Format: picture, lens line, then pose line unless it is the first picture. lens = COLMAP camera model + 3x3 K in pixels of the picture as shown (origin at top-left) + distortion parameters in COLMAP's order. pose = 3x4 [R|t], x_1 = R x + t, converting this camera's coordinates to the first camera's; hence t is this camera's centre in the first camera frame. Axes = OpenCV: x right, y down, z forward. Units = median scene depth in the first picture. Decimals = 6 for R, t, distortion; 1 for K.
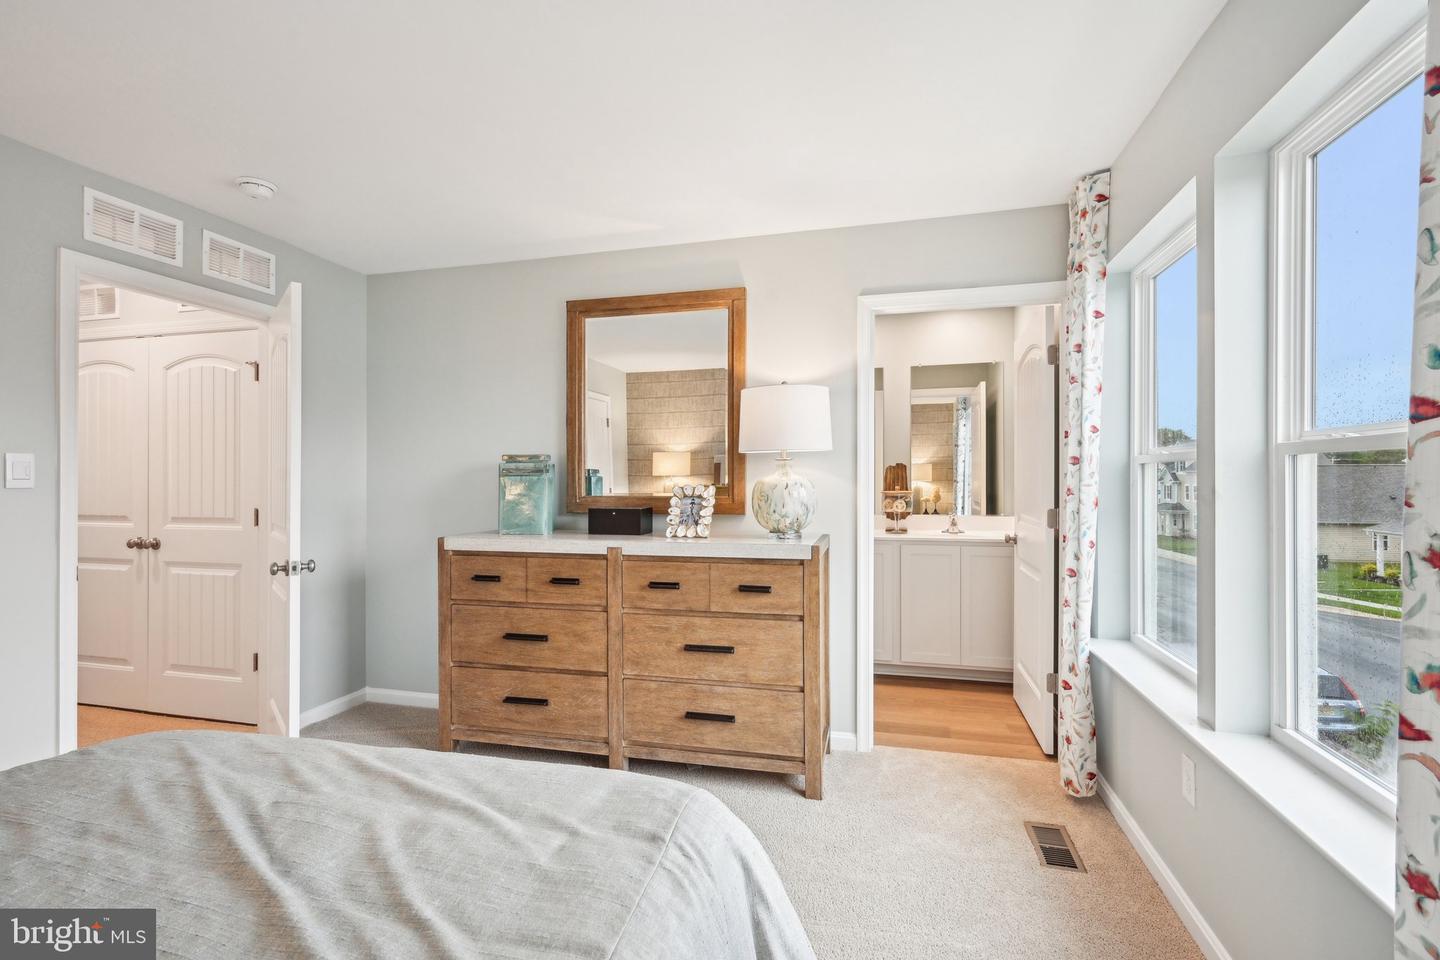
lens RADIAL K [[655.0, 0, 720.0], [0, 655.0, 480.0], [0, 0, 1]] dist [0.000634, 0.000252]
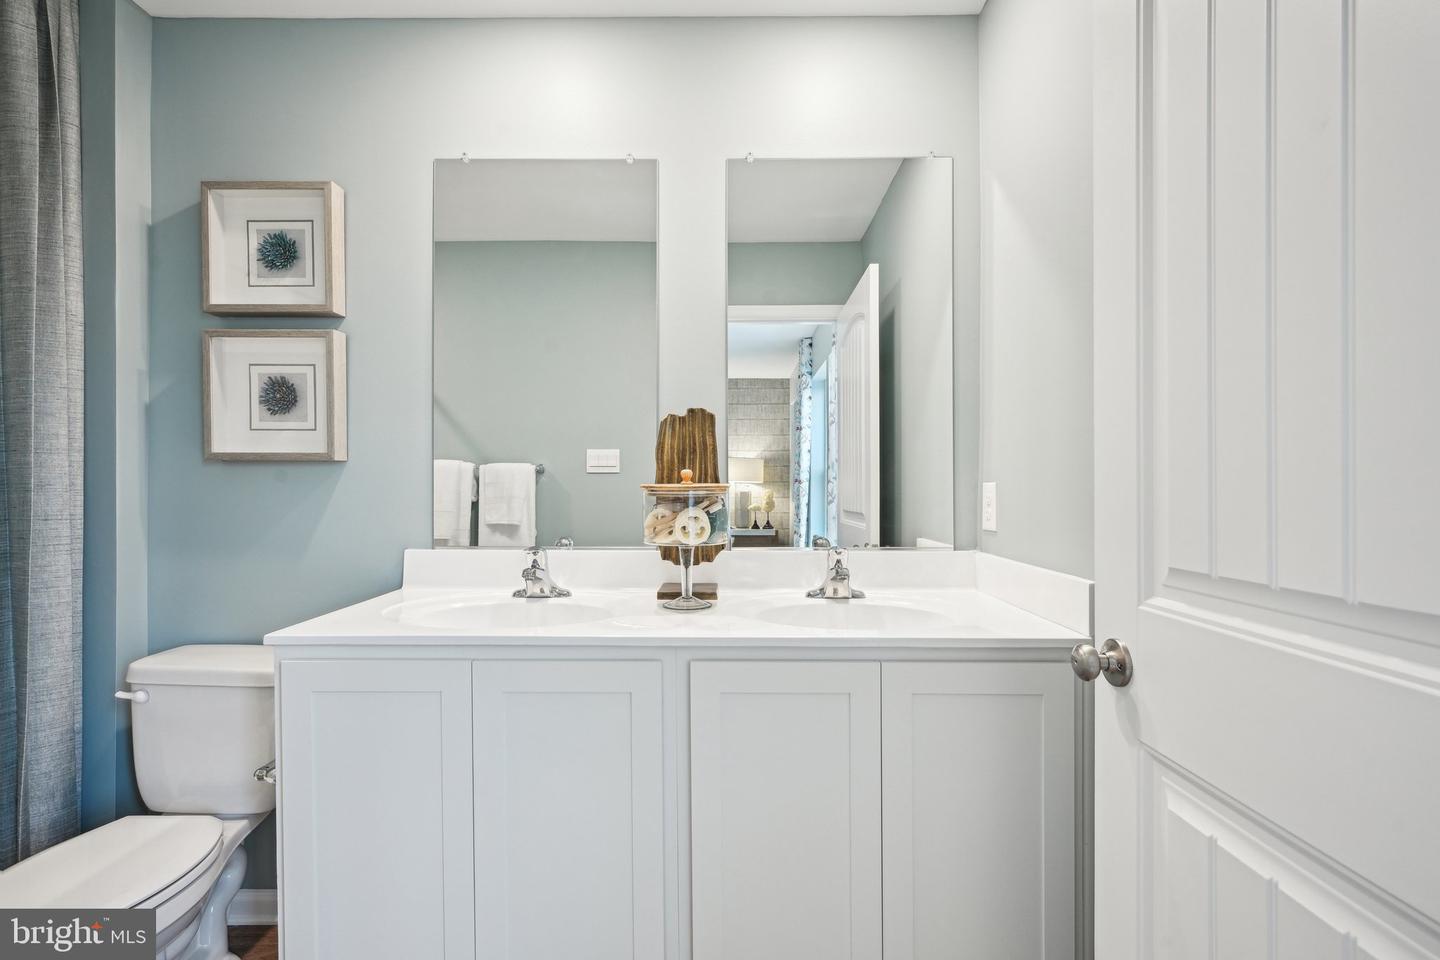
lens RADIAL K [[655.0, 0, 720.0], [0, 655.0, 480.0], [0, 0, 1]] dist [0.000634, 0.000252]
pose [[0.967349, 0.006076, 0.253376, 0.193395], [-0.002618, 0.999899, -0.013985, 0.019309], [-0.253436, 0.012865, 0.967267, 0.640102]]
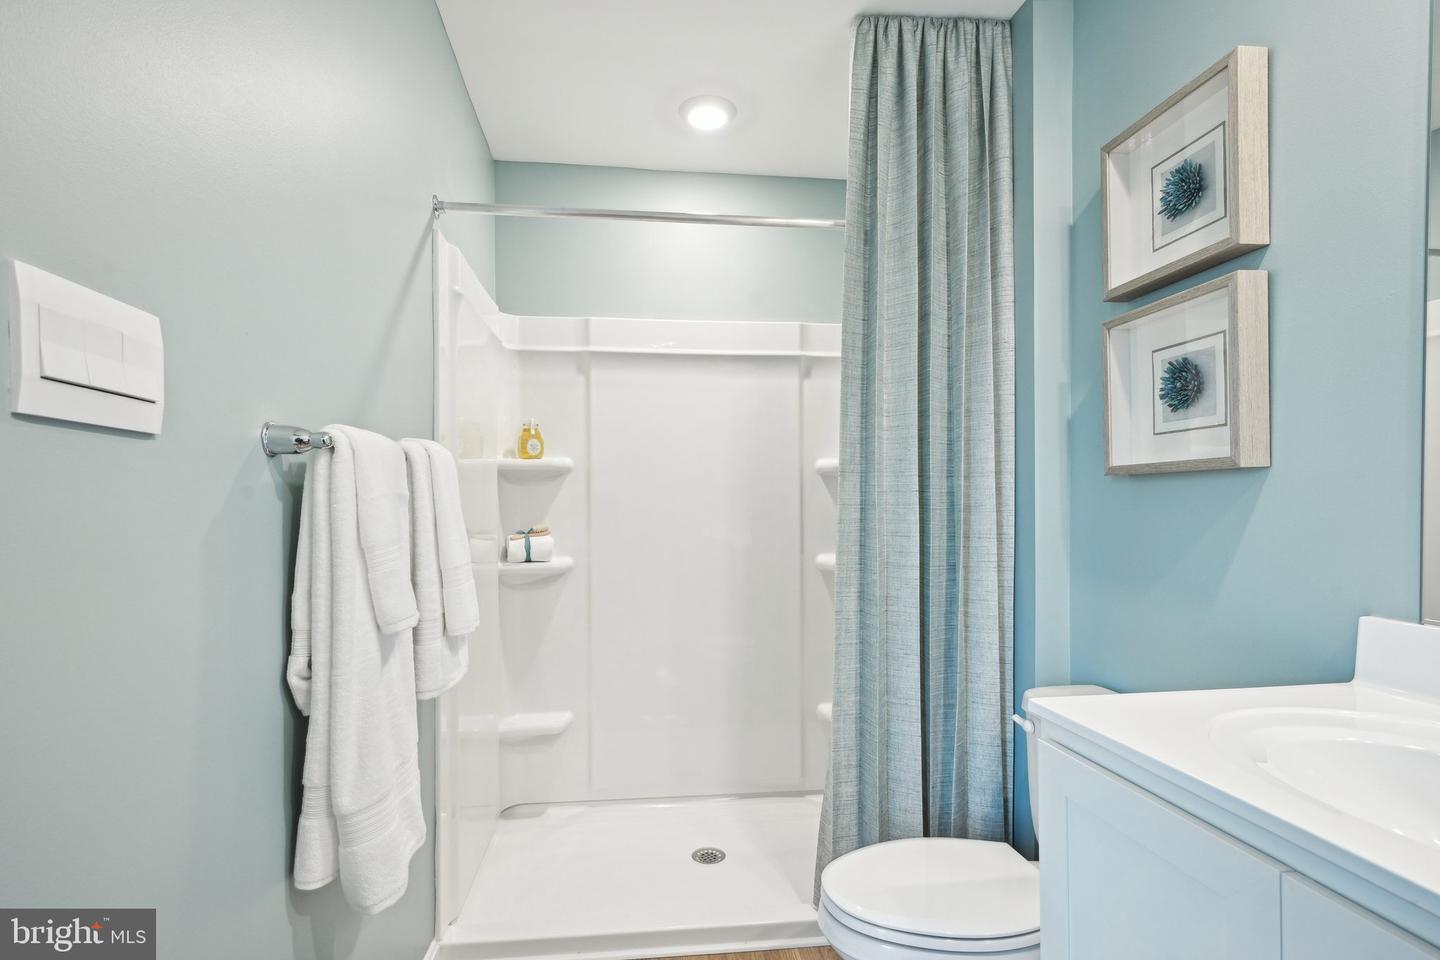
lens RADIAL K [[686.5, 0, 717.1], [0, 686.5, 522.9], [0, 0, 1]] dist [-0.003595, -0.000575]
pose [[0.359160, 0.022908, -0.932995, 0.287093], [-0.000307, 0.999702, 0.024428, 0.017747], [0.933276, -0.008487, 0.359060, 0.877467]]
